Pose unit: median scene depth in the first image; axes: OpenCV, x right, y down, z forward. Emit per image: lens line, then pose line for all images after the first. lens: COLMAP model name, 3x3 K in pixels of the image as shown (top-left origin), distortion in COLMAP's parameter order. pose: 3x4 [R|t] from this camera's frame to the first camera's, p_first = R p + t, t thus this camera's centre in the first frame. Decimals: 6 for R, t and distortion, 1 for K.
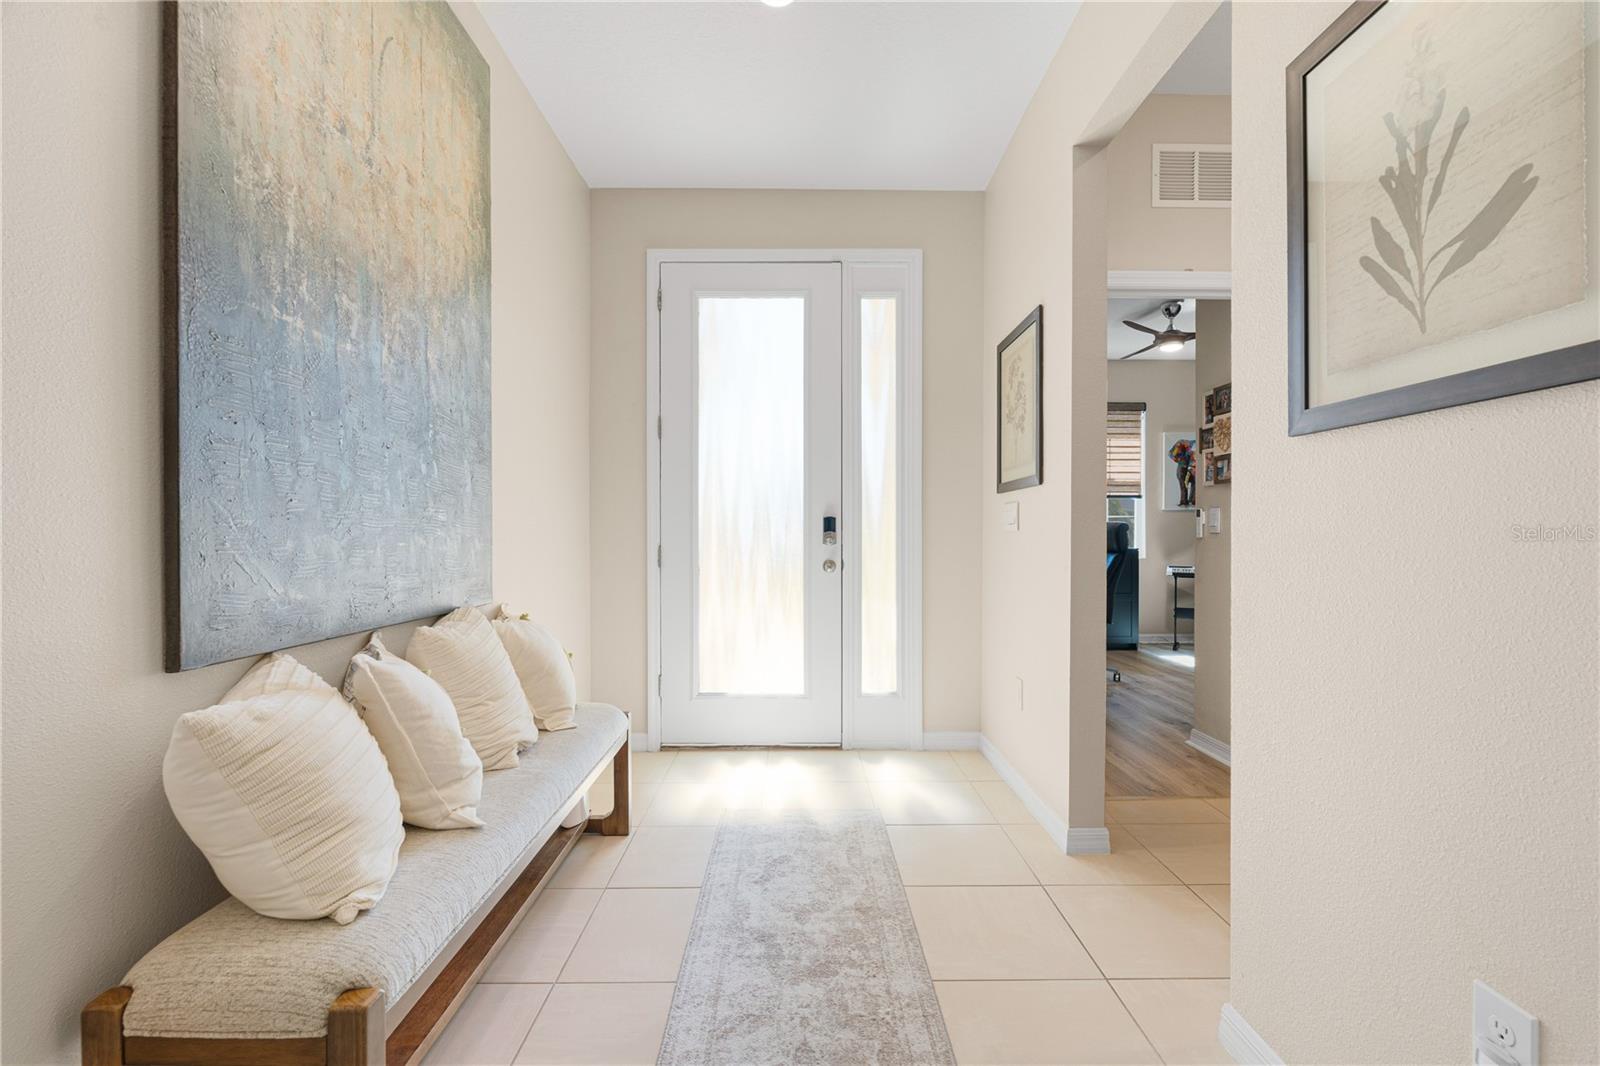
lens RADIAL K [[703.9, 0, 808.5], [0, 703.9, 540.8], [0, 0, 1]] dist [-0.004152, -0.000258]
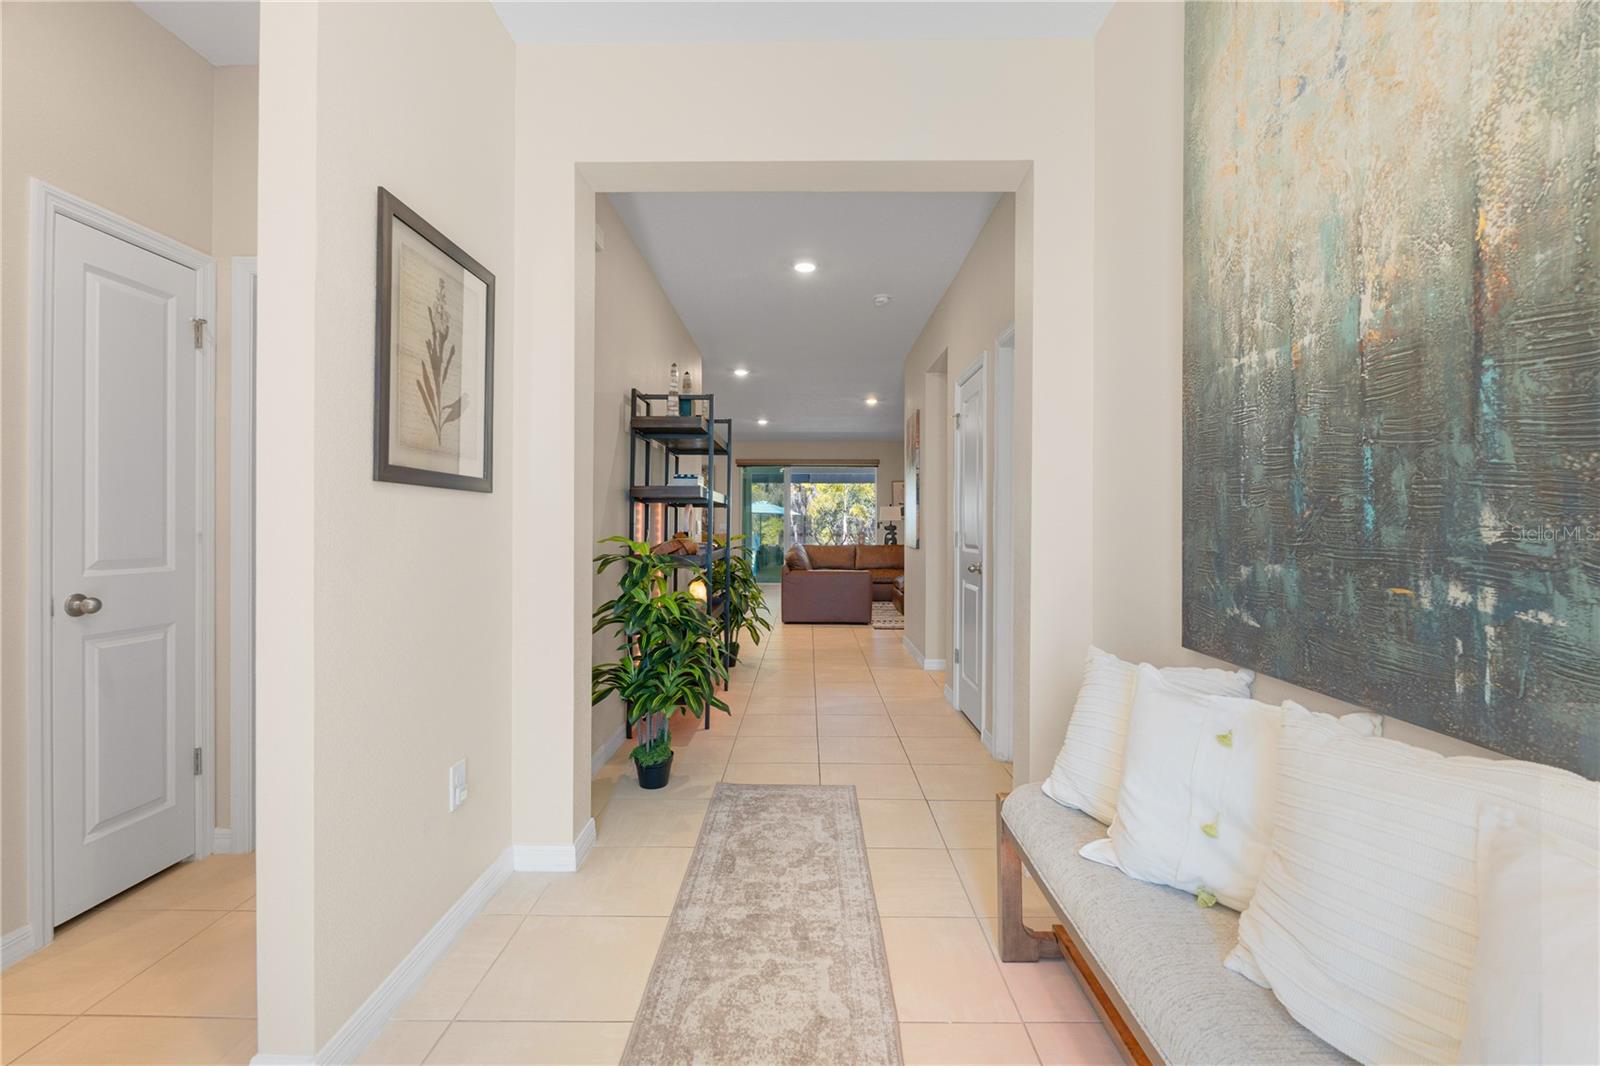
lens RADIAL K [[703.9, 0, 794.8], [0, 703.9, 527.1], [0, 0, 1]] dist [-0.004152, -0.000258]
pose [[-0.999396, 0.006864, 0.034079, -0.082301], [0.007192, 0.999929, 0.009514, -0.072293], [-0.034011, 0.009753, -0.999374, 2.058394]]
